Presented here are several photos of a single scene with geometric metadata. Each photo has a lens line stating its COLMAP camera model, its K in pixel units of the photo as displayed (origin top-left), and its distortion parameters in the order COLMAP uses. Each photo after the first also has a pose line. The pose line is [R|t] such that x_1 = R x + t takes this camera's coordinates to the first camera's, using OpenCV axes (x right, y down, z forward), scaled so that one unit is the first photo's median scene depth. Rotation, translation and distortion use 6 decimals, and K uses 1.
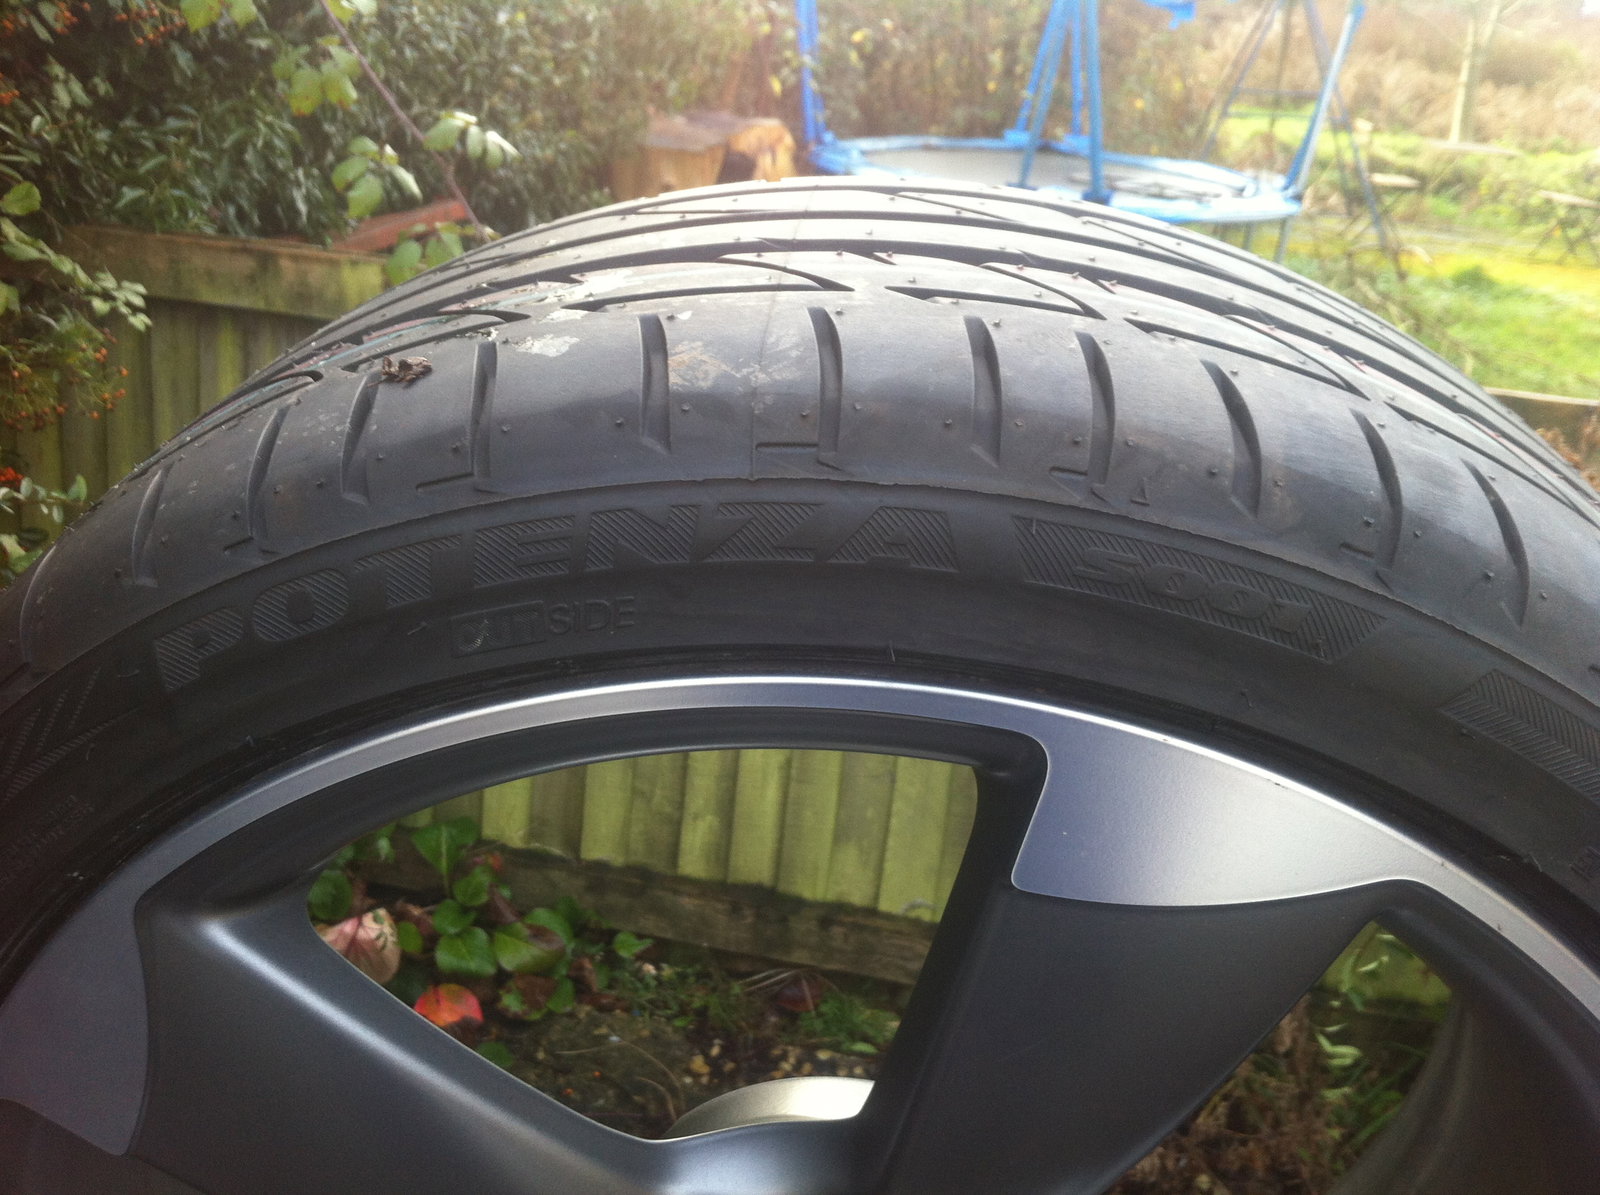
lens RADIAL K [[1554.2, 0, 799.6], [0, 1554.2, 610.8], [0, 0, 1]] dist [0.050853, -0.266059]
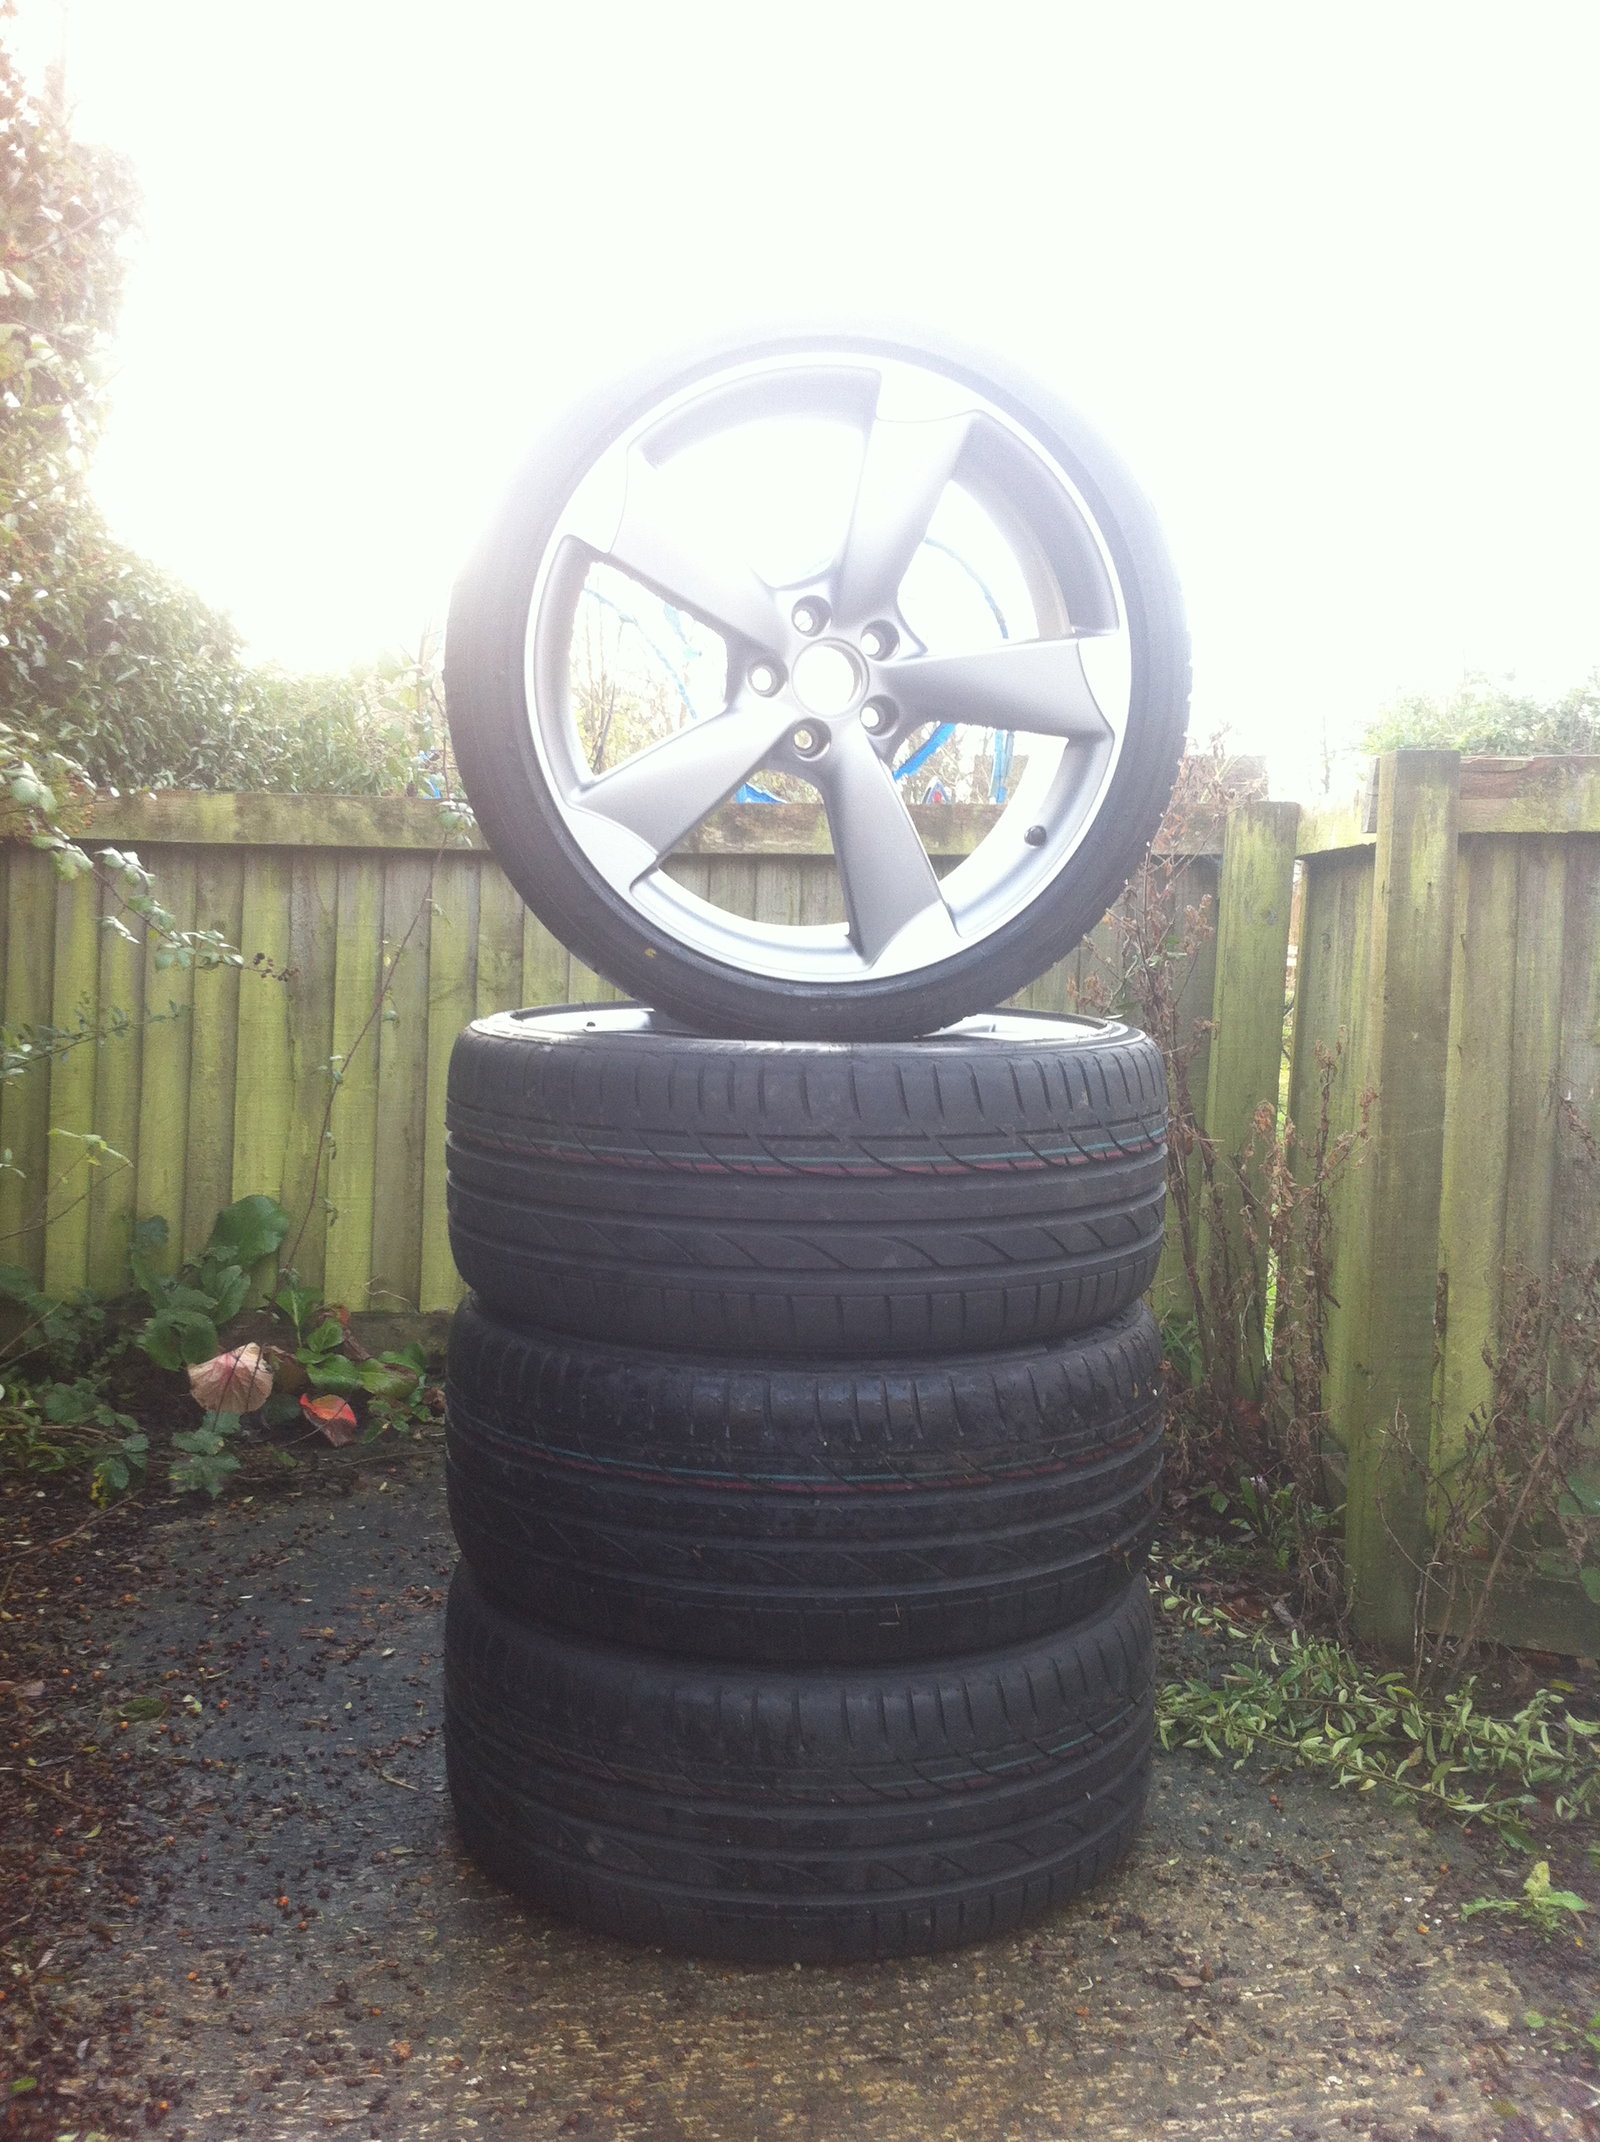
lens RADIAL K [[2099.1, 0, 846.6], [0, 2099.1, 1093.8], [0, 0, 1]] dist [0.014964, -0.155193]
pose [[0.968216, -0.076268, 0.238205, -0.173646], [0.143751, 0.949049, -0.280431, 0.429702], [-0.204680, 0.305759, 0.929848, -0.445466]]
